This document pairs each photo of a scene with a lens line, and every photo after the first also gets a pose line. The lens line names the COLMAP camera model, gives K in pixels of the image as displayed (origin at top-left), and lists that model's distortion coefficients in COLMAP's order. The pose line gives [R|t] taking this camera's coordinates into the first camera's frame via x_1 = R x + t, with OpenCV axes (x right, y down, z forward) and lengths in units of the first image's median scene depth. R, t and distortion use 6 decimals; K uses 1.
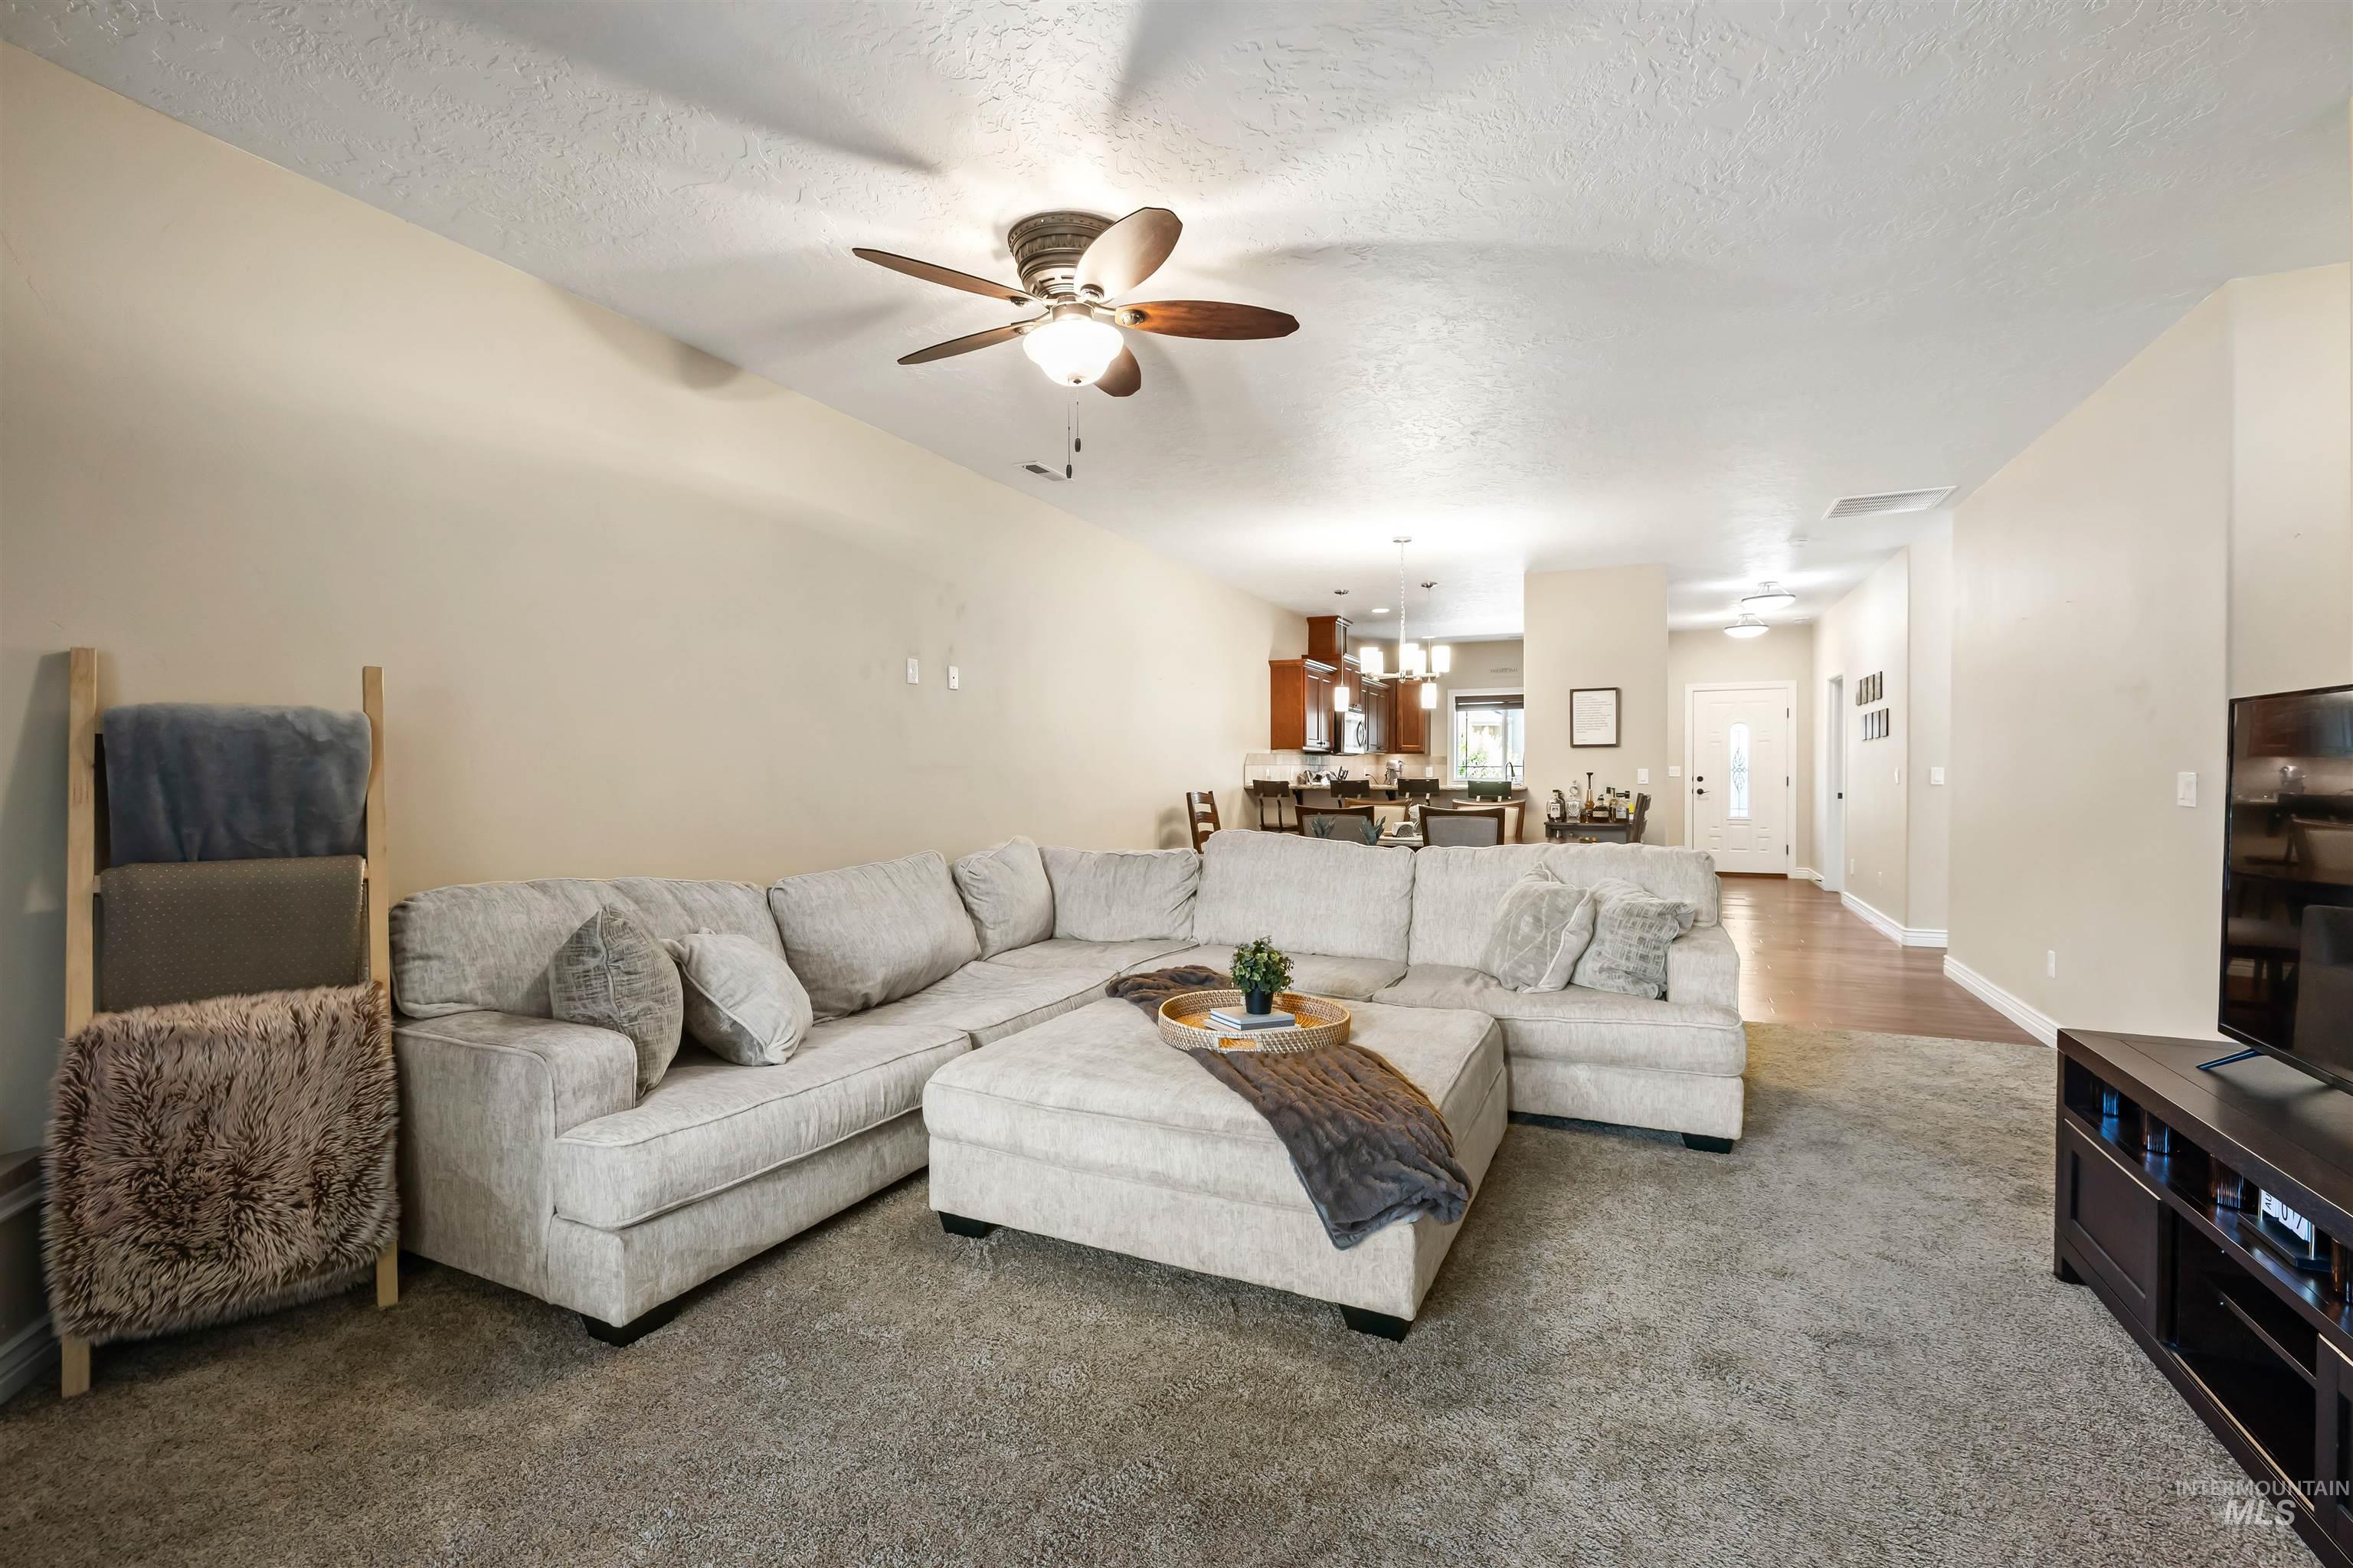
lens RADIAL K [[984.9, 0, 1176.6], [0, 984.9, 781.6], [0, 0, 1]] dist [0.000398, -0.000256]
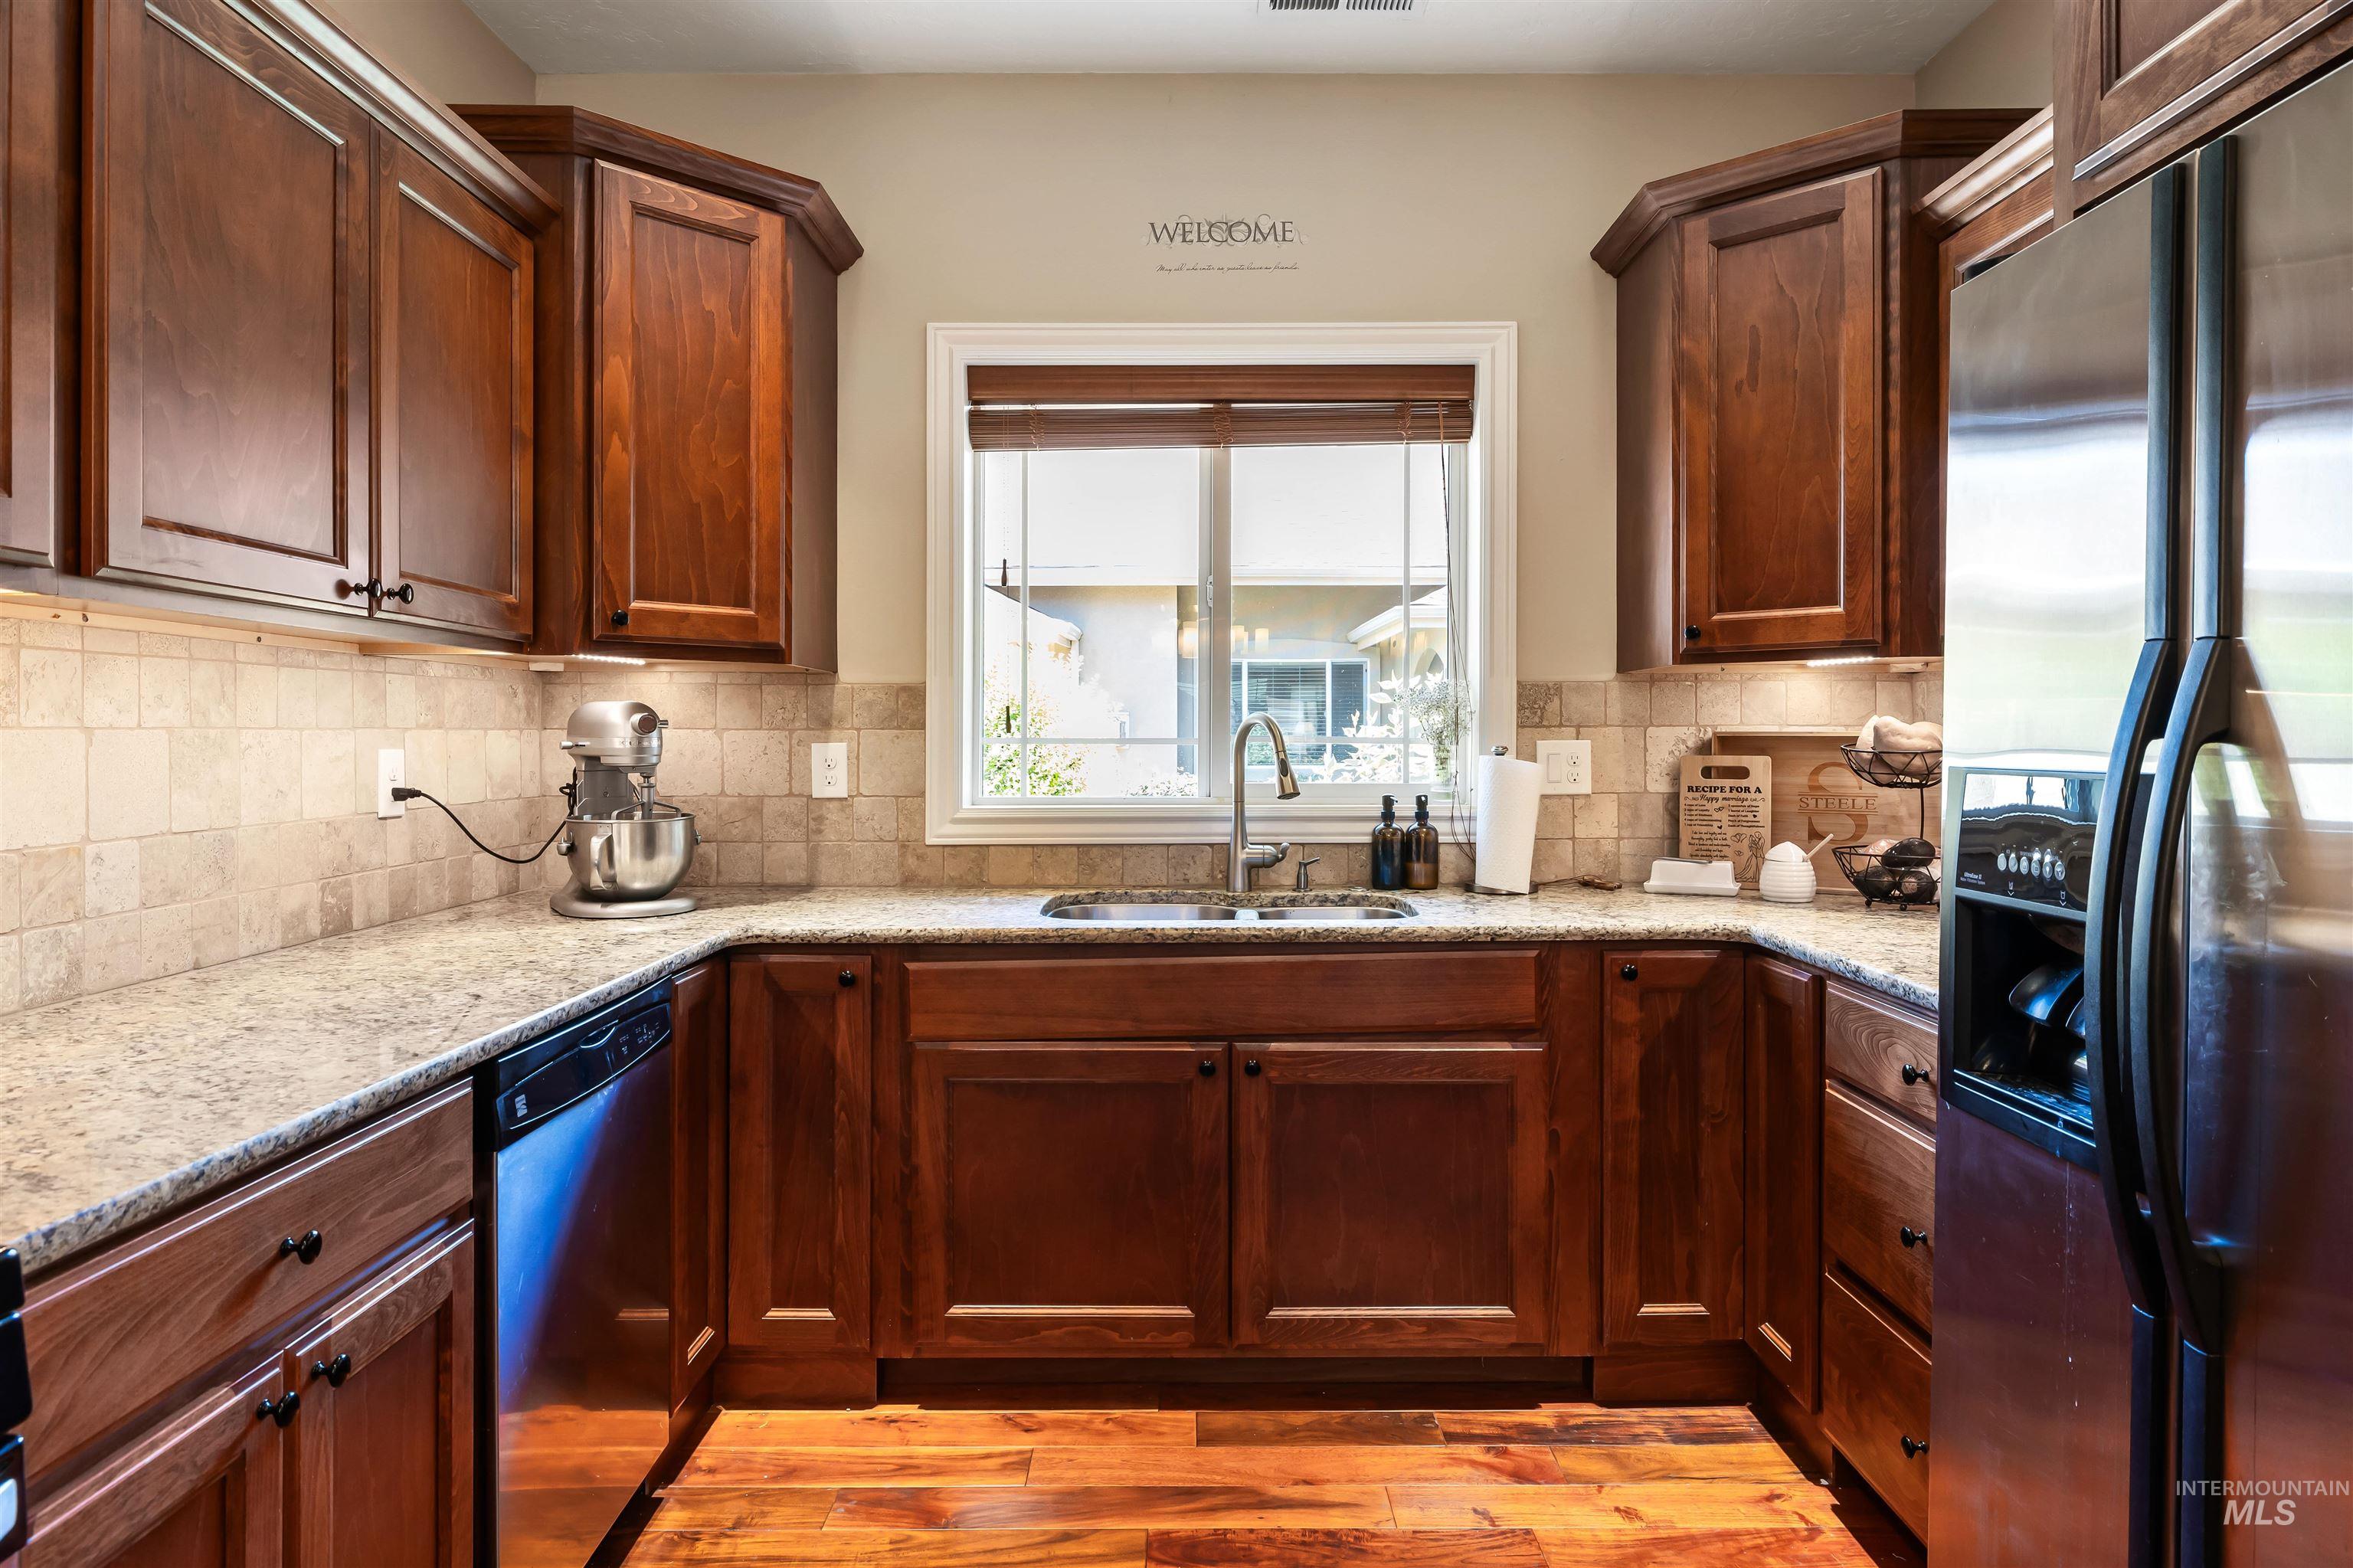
lens RADIAL K [[1242.8, 0, 1170.1], [0, 1242.8, 730.0], [0, 0, 1]] dist [-0.007474, -0.000286]
pose [[0.920715, 0.002729, 0.390226, 0.305967], [0.003803, 0.999865, -0.015965, -0.017962], [-0.390217, 0.016183, 0.920581, 1.037925]]
